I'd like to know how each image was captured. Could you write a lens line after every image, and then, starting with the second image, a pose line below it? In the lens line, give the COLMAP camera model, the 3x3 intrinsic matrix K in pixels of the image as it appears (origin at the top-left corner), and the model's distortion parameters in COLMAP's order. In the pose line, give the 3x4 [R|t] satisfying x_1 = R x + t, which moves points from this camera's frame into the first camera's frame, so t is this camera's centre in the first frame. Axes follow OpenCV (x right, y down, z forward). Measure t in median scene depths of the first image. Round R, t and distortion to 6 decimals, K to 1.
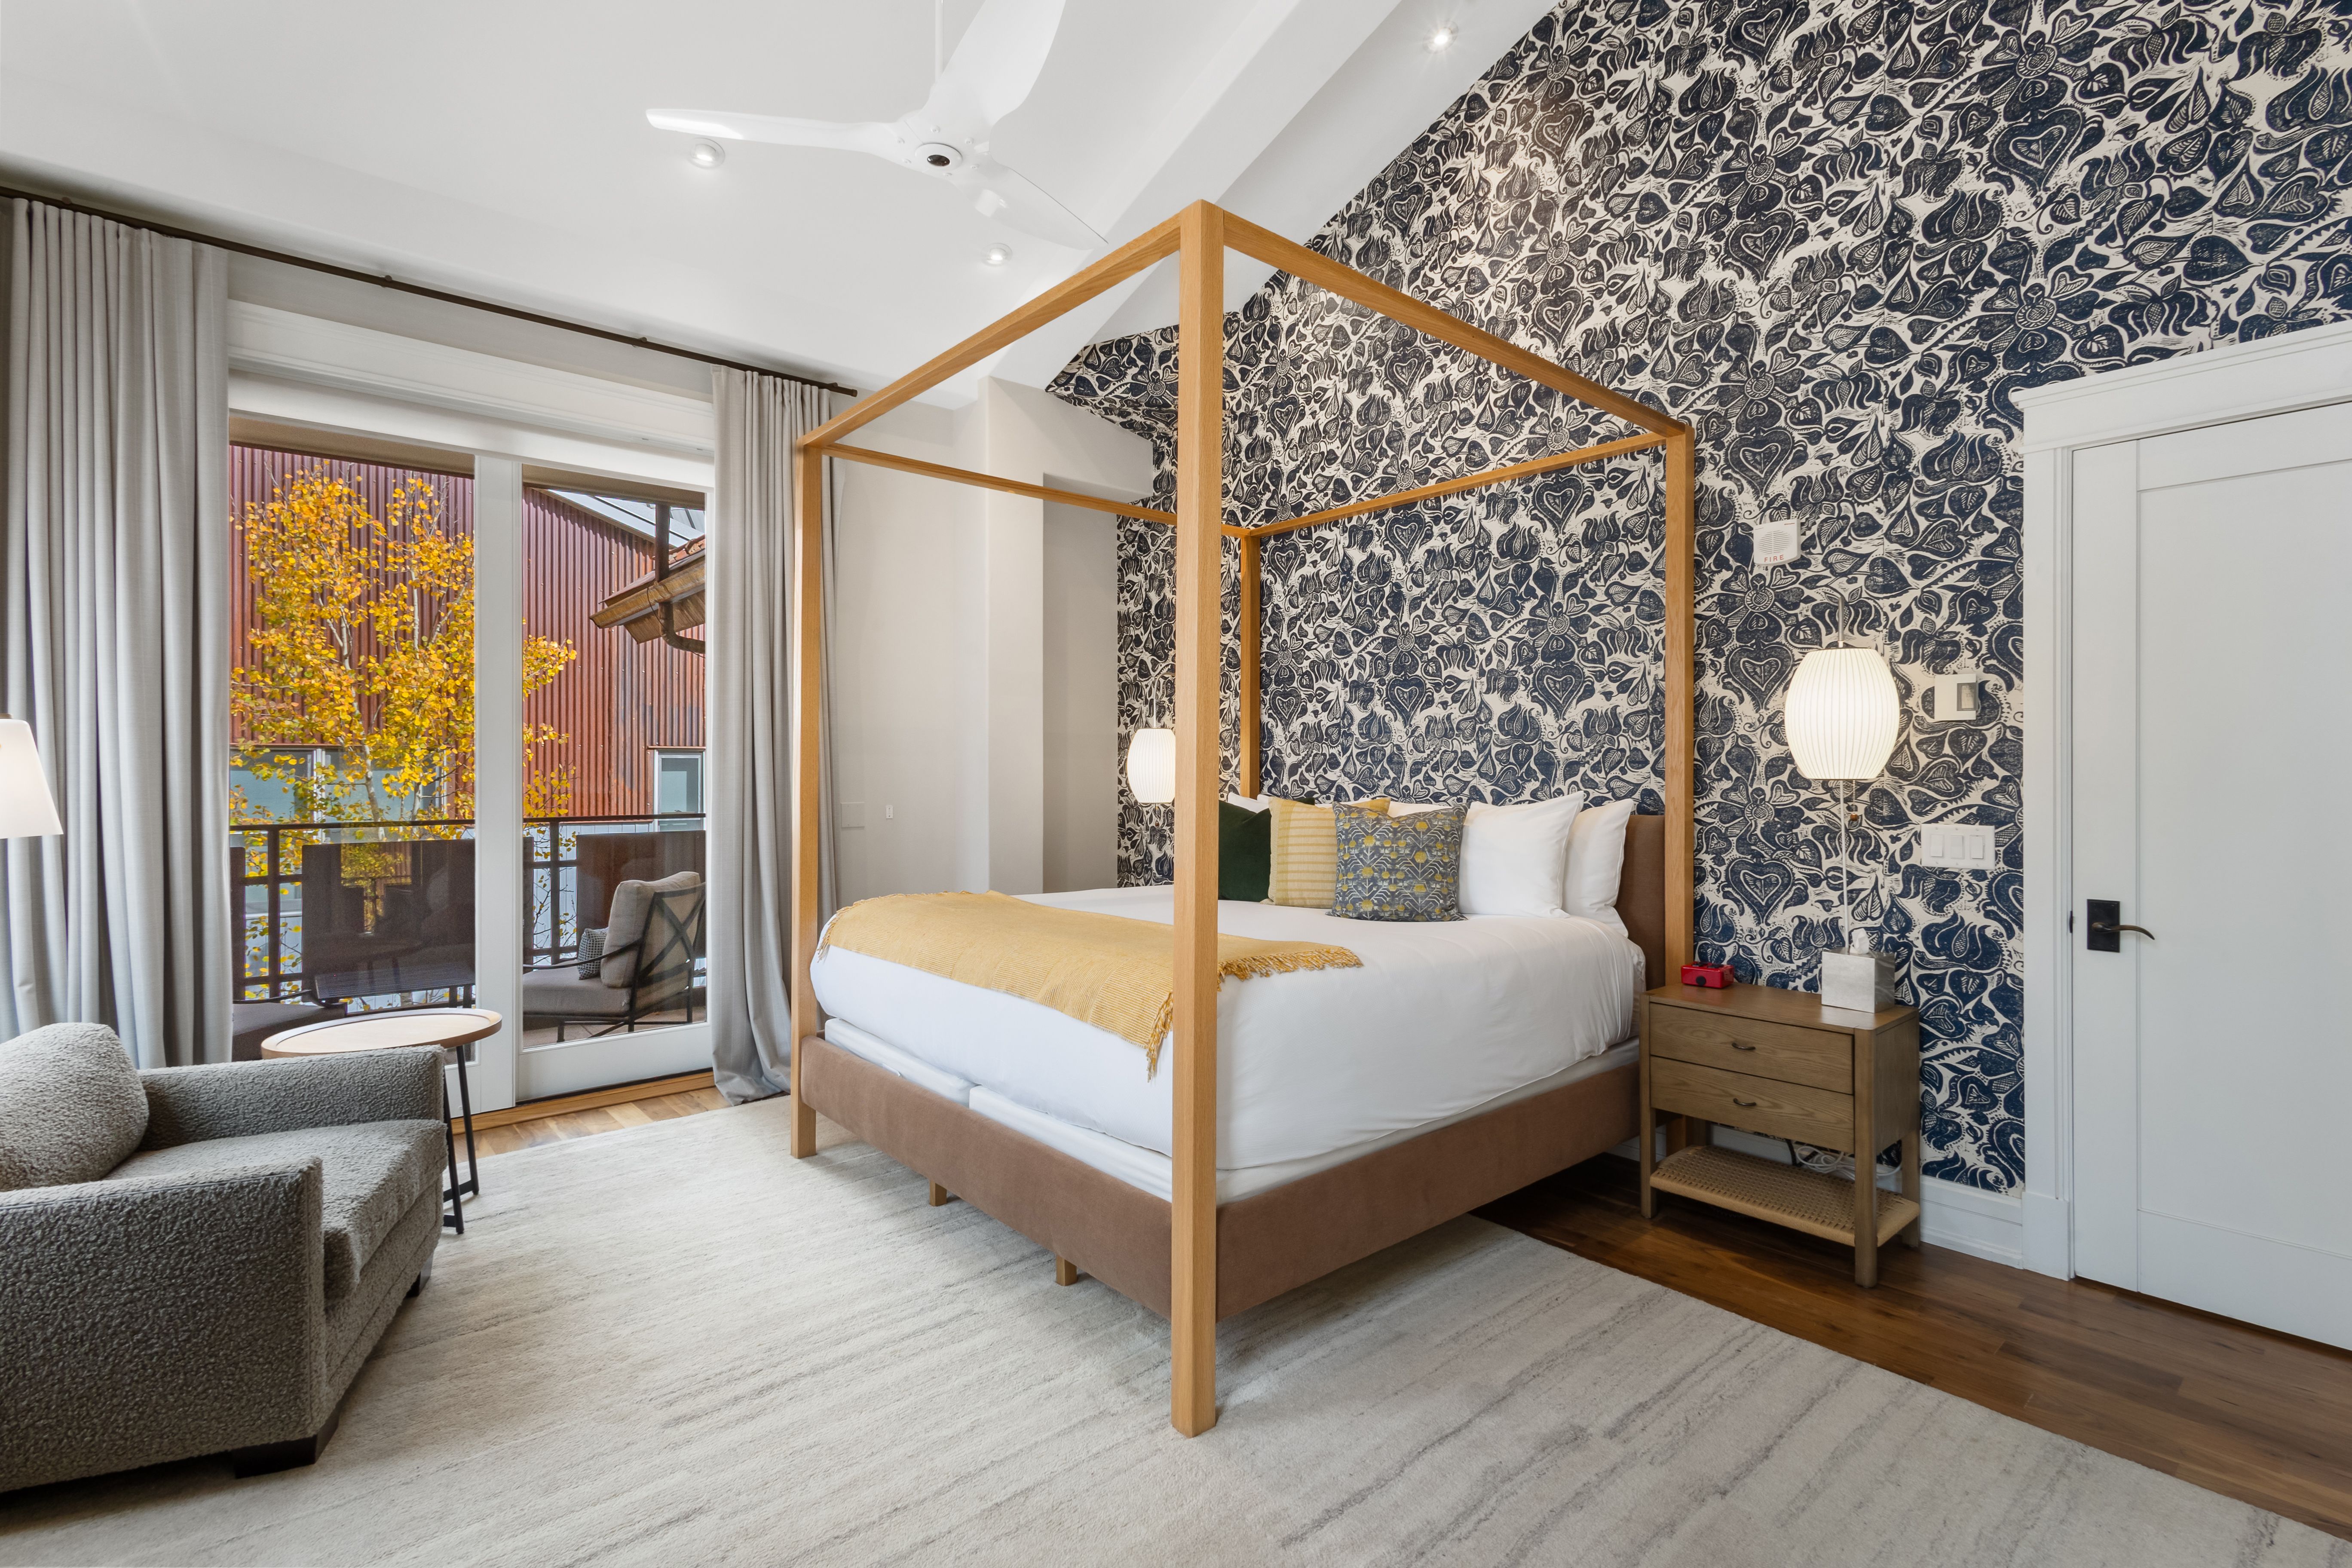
lens RADIAL K [[1087.7, 0, 1166.6], [0, 1087.7, 782.4], [0, 0, 1]] dist [0.008355, -0.004869]
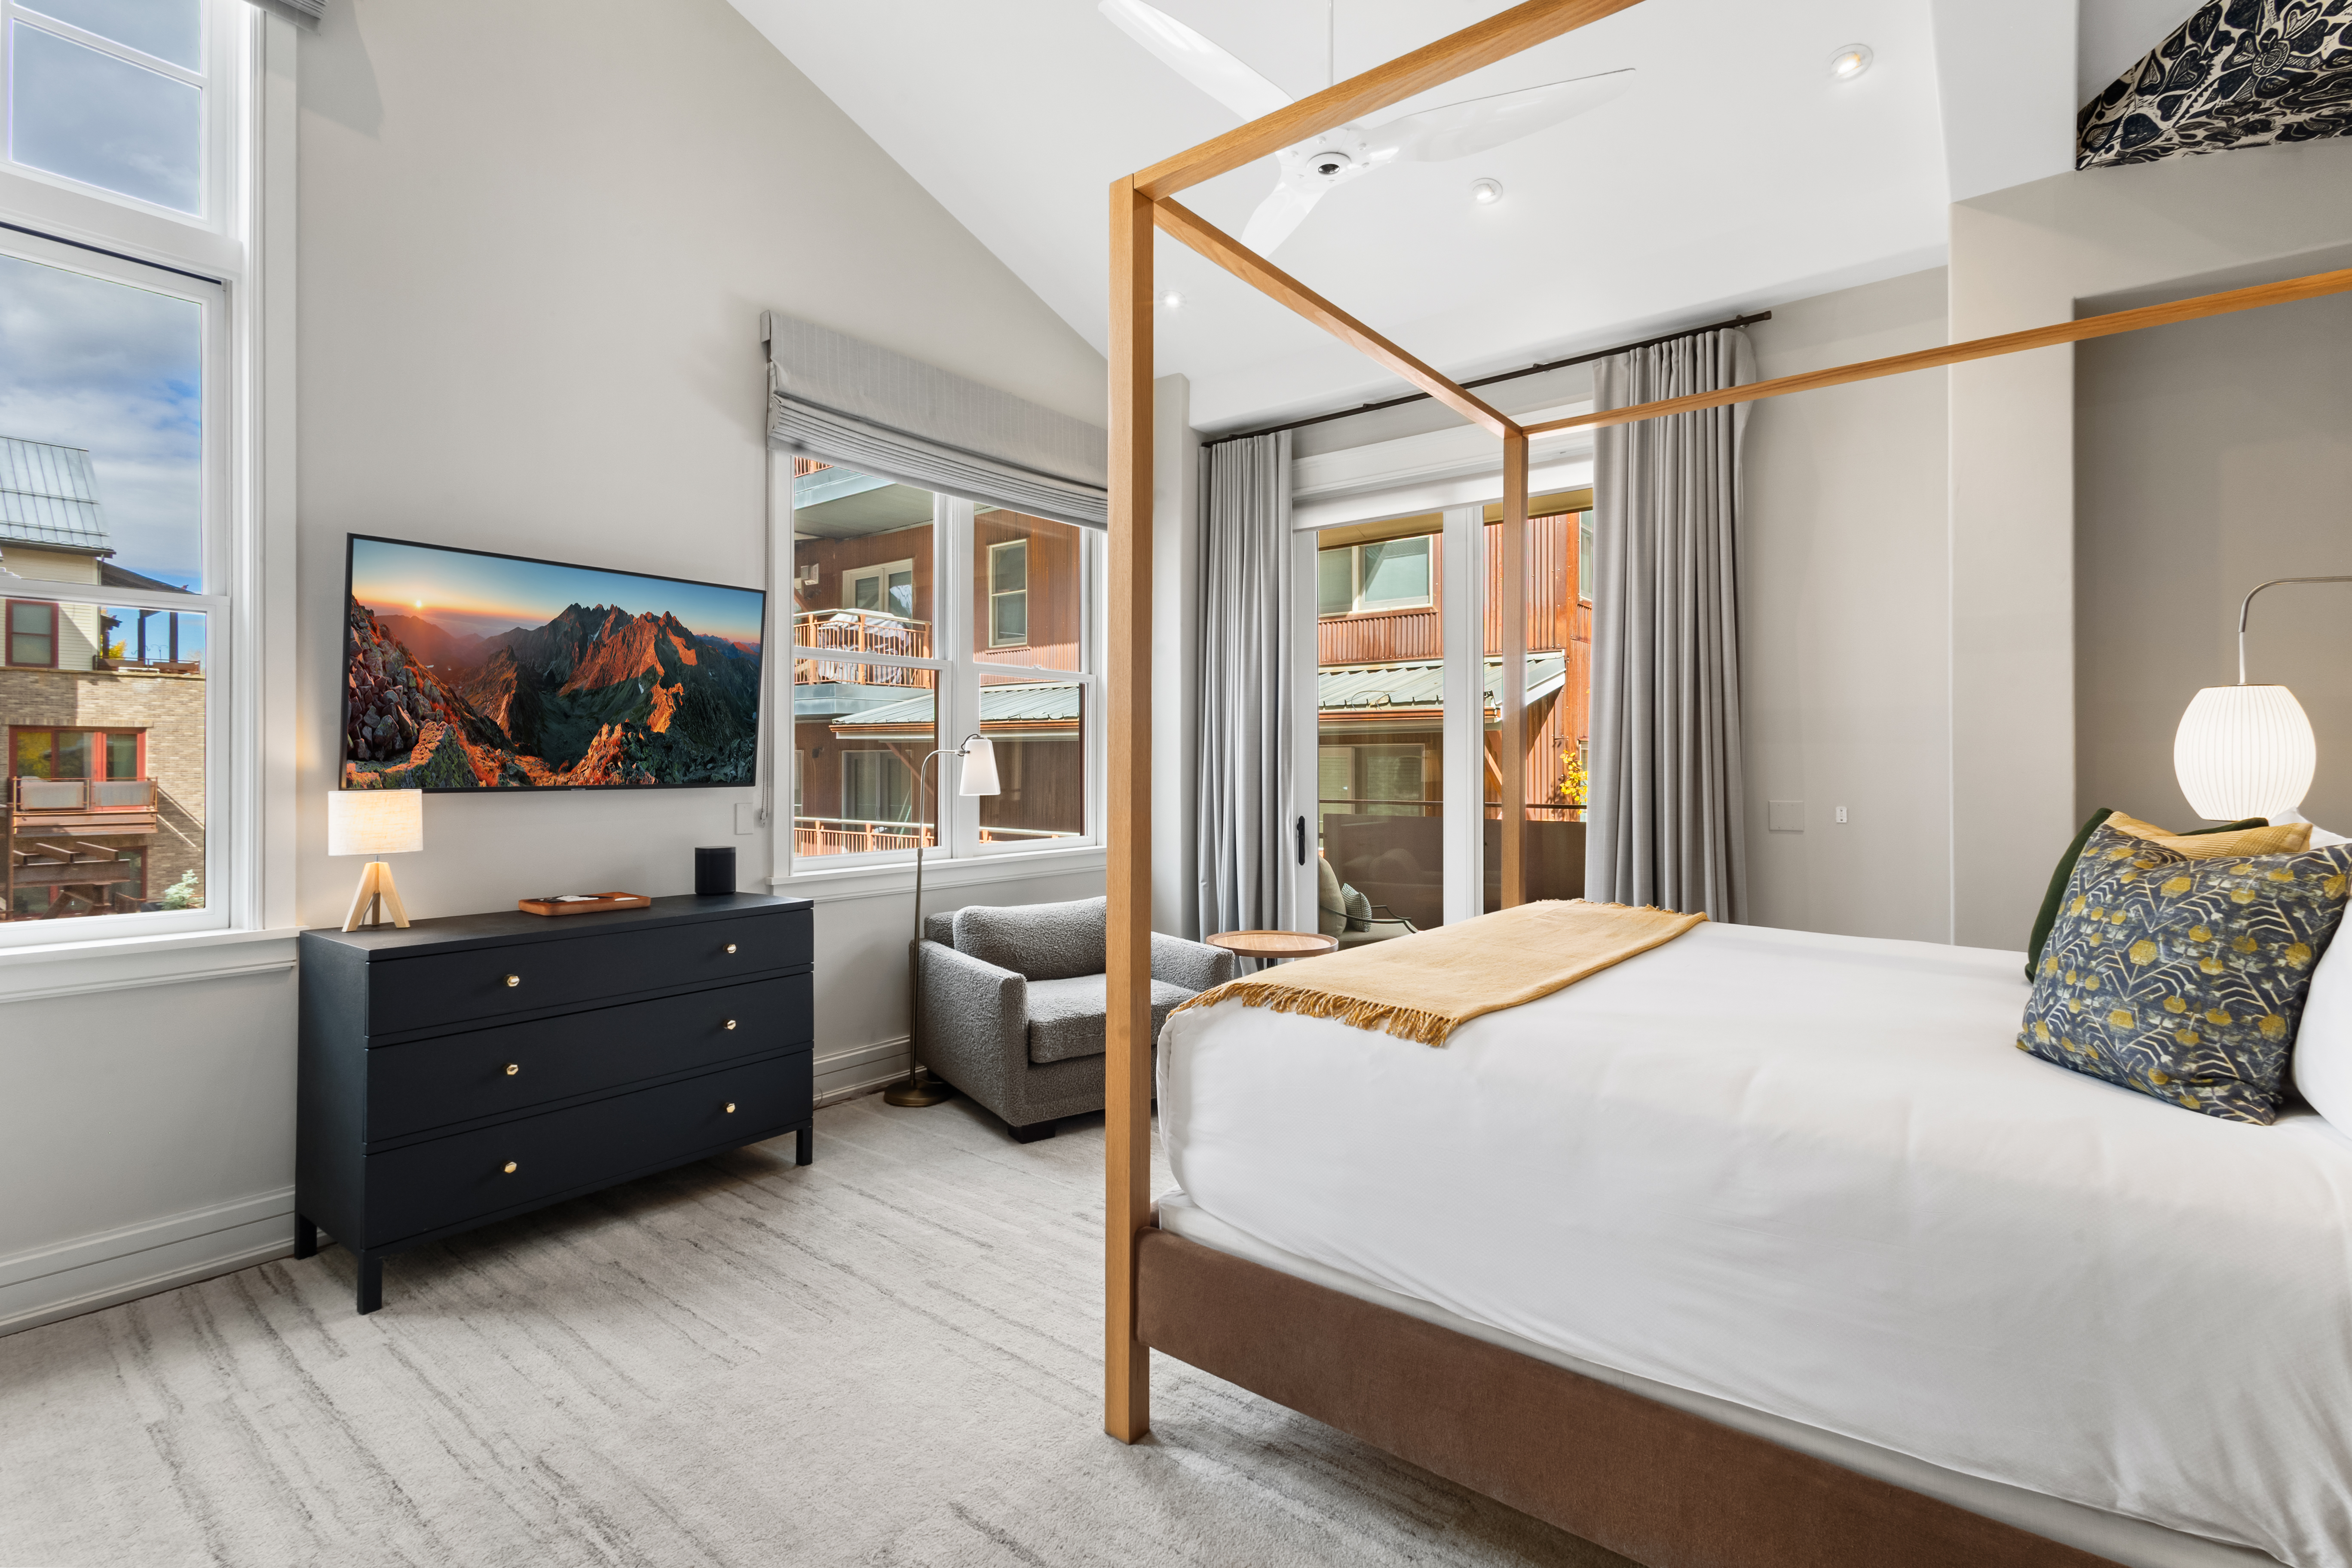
lens RADIAL K [[1087.7, 0, 1191.5], [0, 1087.7, 781.8], [0, 0, 1]] dist [0.008355, -0.004869]
pose [[0.201056, 0.015789, -0.979452, 0.396503], [-0.011691, 0.999838, 0.013718, -0.002592], [0.979510, 0.008692, 0.201208, 0.344505]]
